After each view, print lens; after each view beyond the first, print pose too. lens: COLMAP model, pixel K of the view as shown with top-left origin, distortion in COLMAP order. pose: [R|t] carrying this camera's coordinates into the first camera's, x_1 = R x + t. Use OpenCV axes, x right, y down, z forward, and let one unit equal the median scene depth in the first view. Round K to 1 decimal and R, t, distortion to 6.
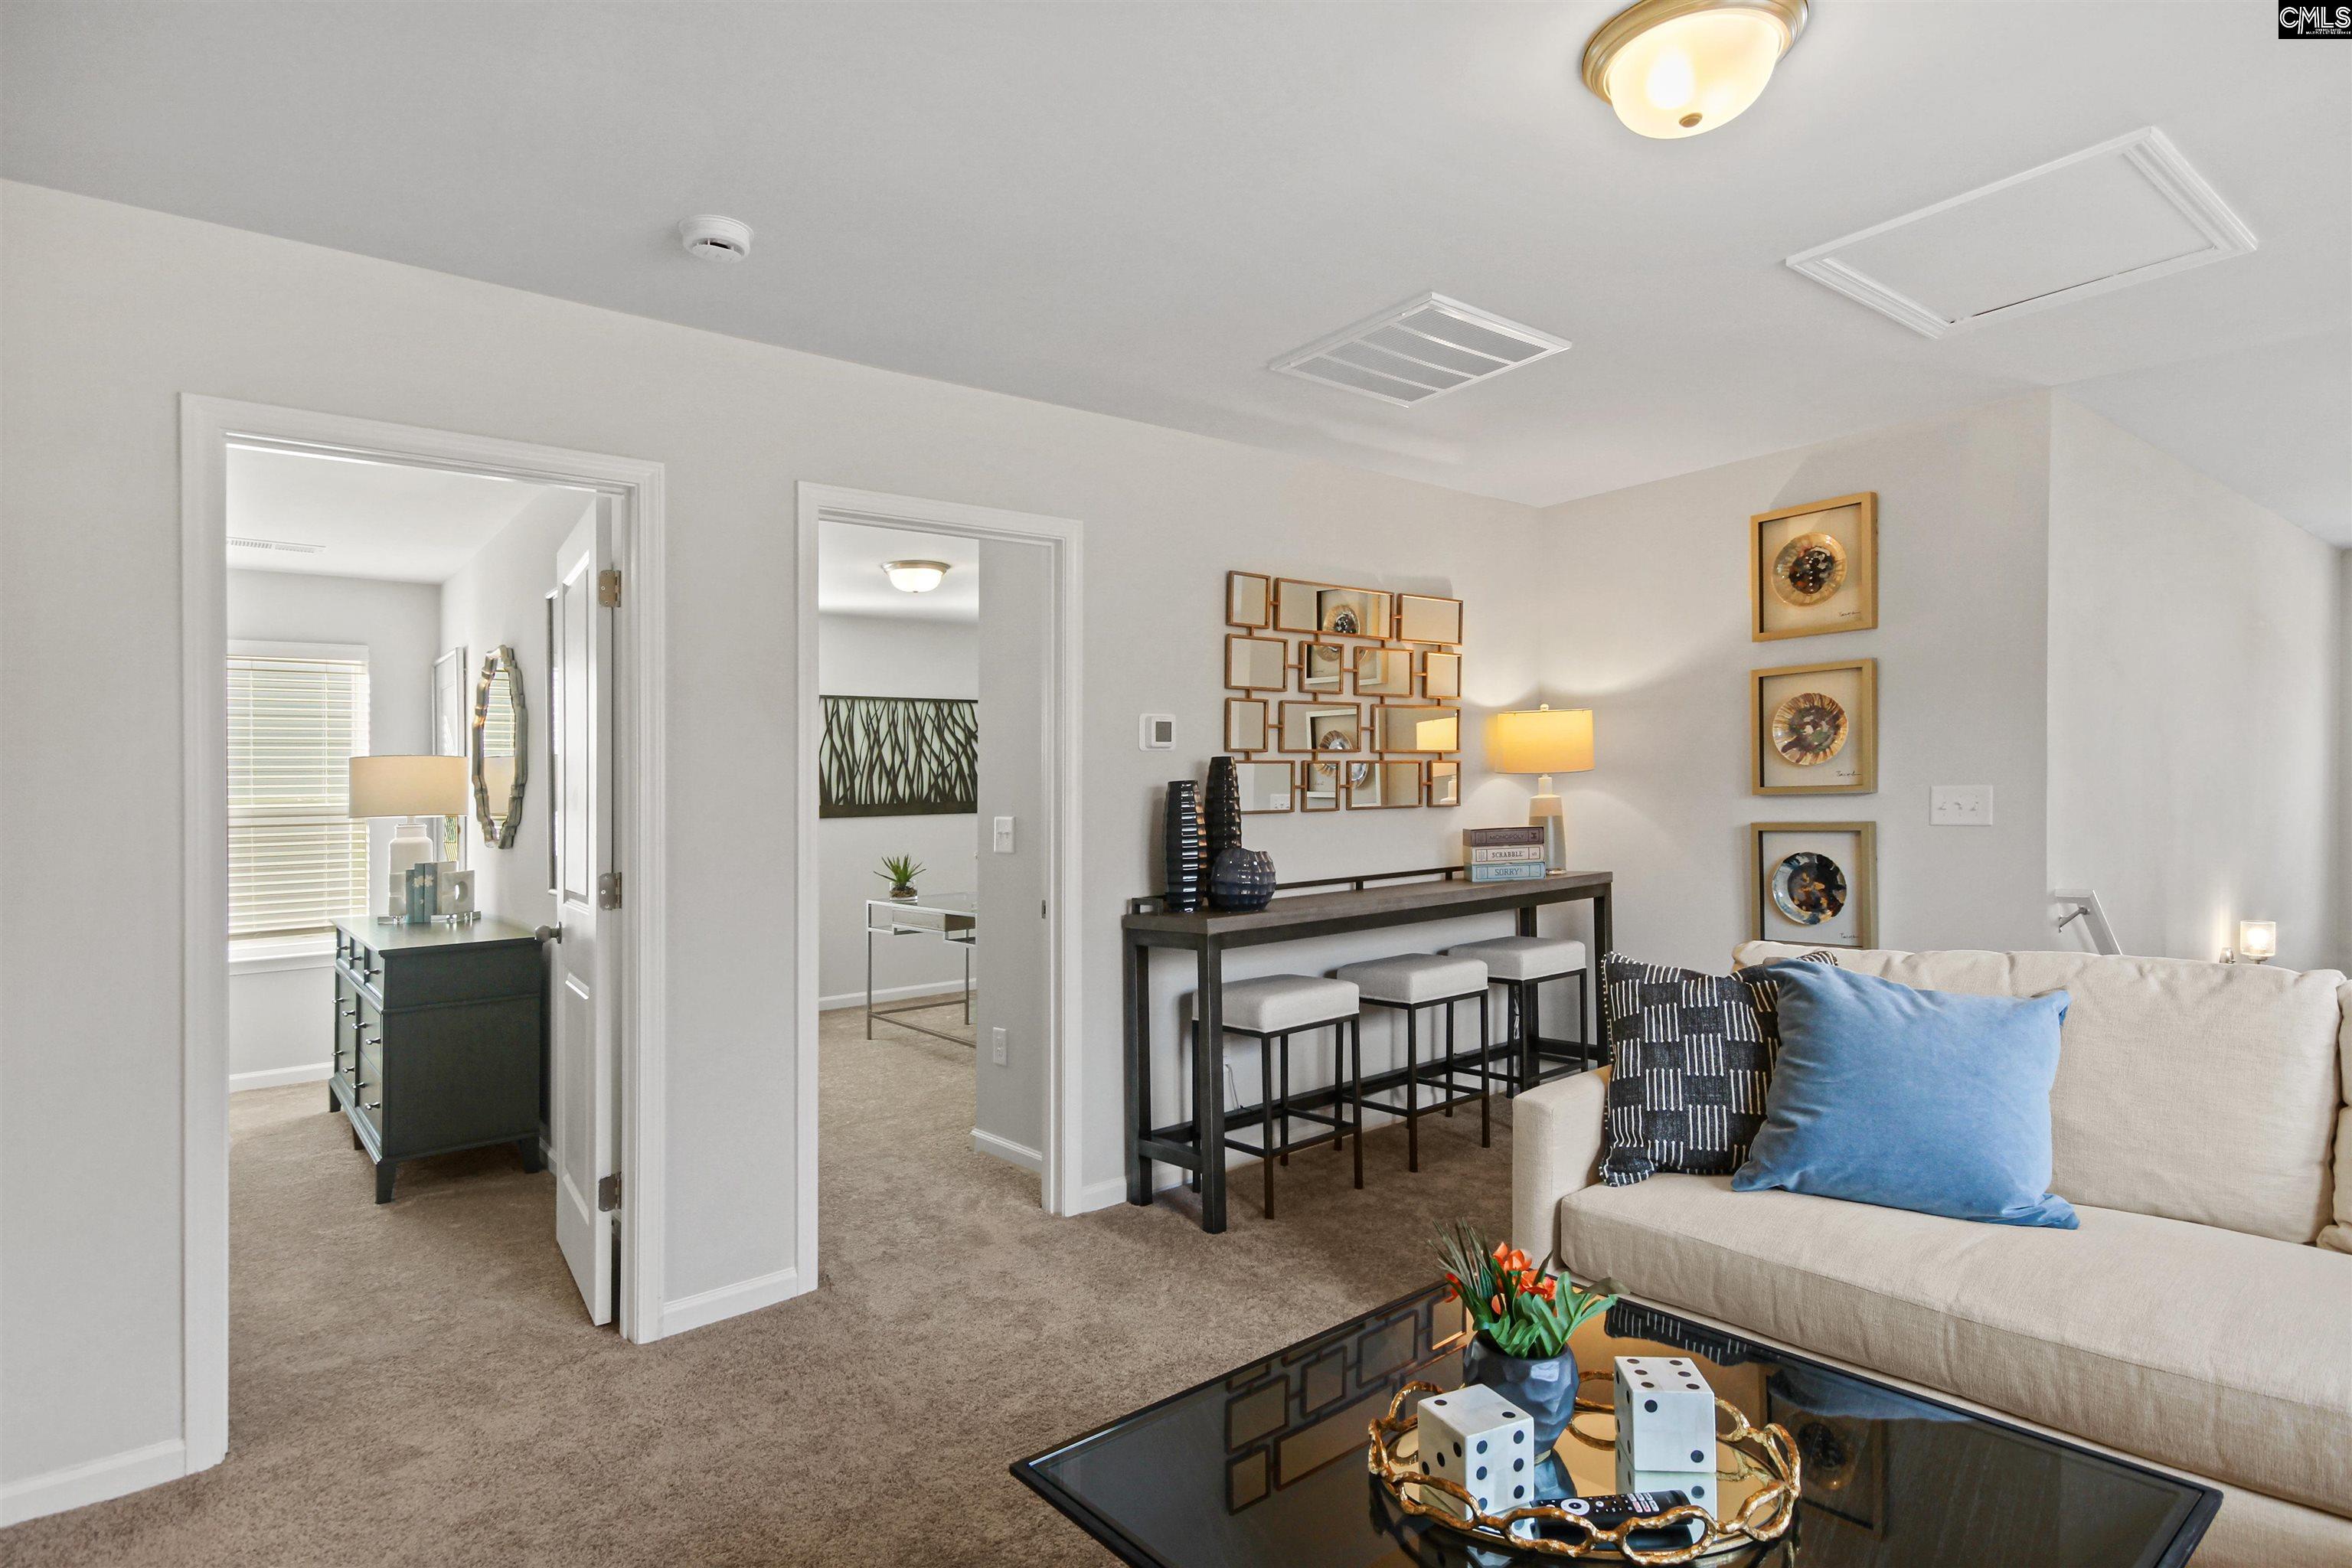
lens RADIAL K [[1212.3, 0, 1176.0], [0, 1212.3, 784.0], [0, 0, 1]] dist [0.002916, 0.000859]
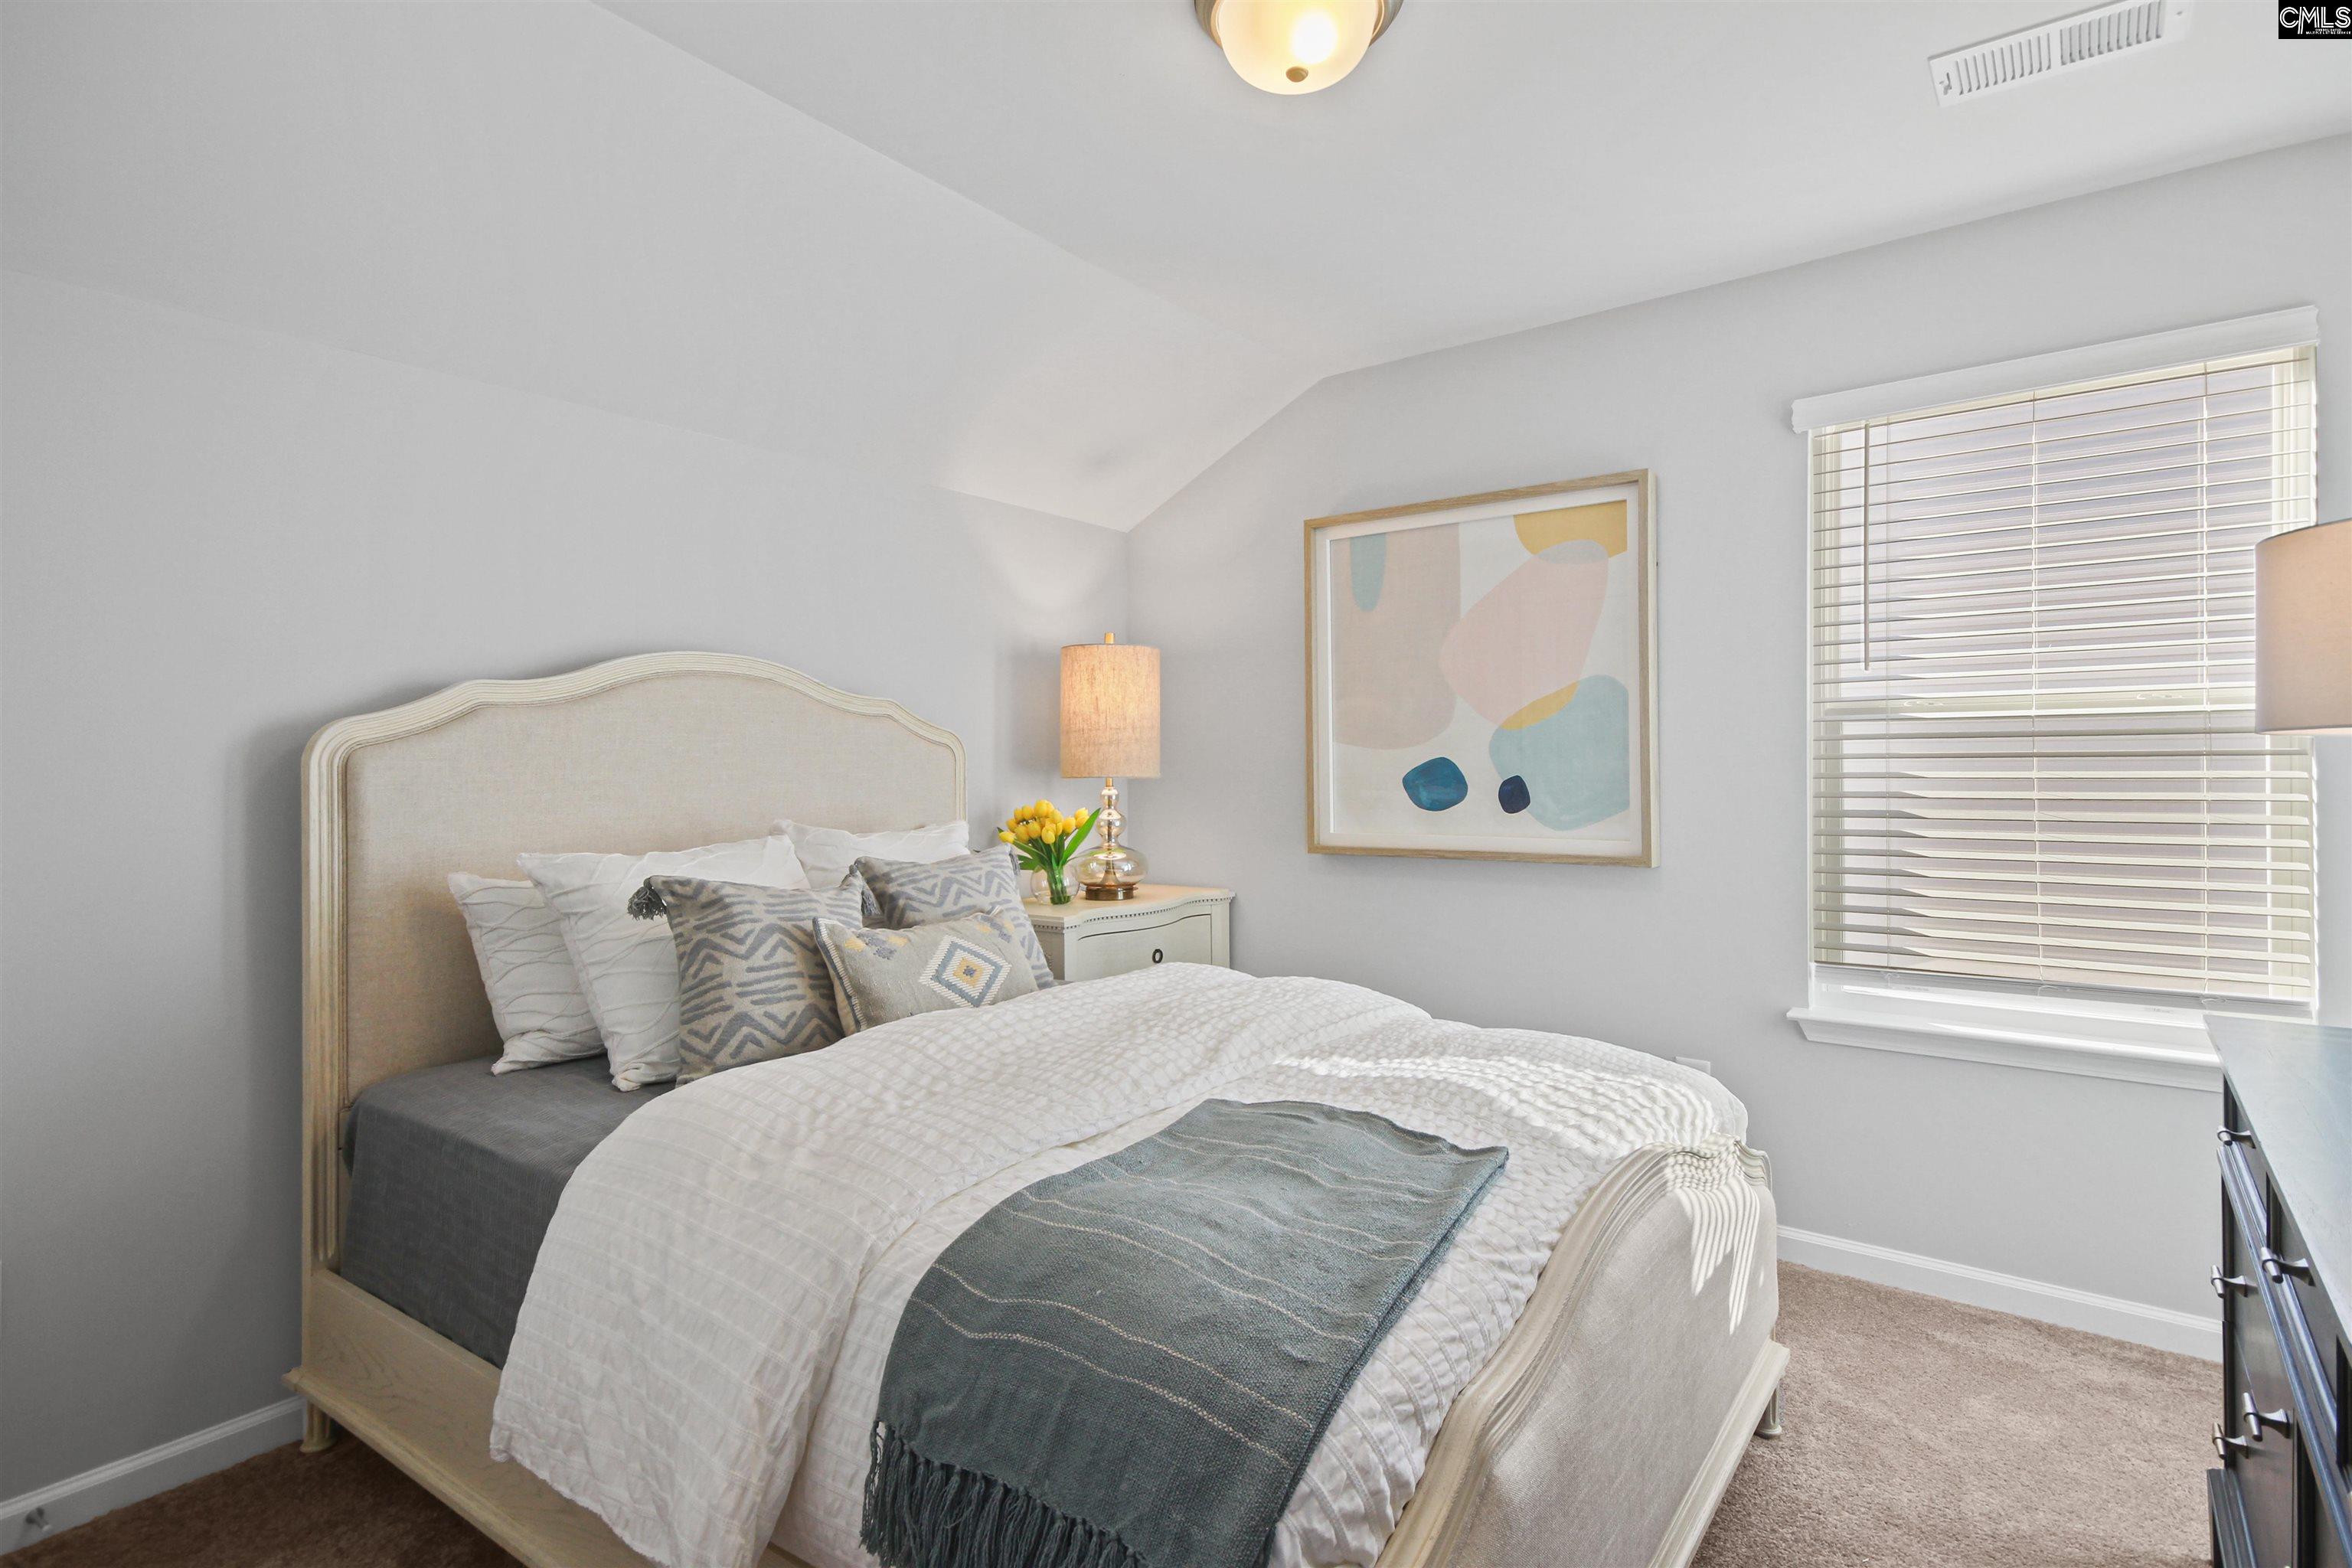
lens RADIAL K [[1212.3, 0, 1176.0], [0, 1212.3, 784.0], [0, 0, 1]] dist [0.002916, 0.000859]
pose [[0.238764, 0.004774, -0.971066, -0.357210], [0.006221, 0.999960, 0.006446, 0.040485], [0.971058, -0.007580, 0.238725, 0.528877]]
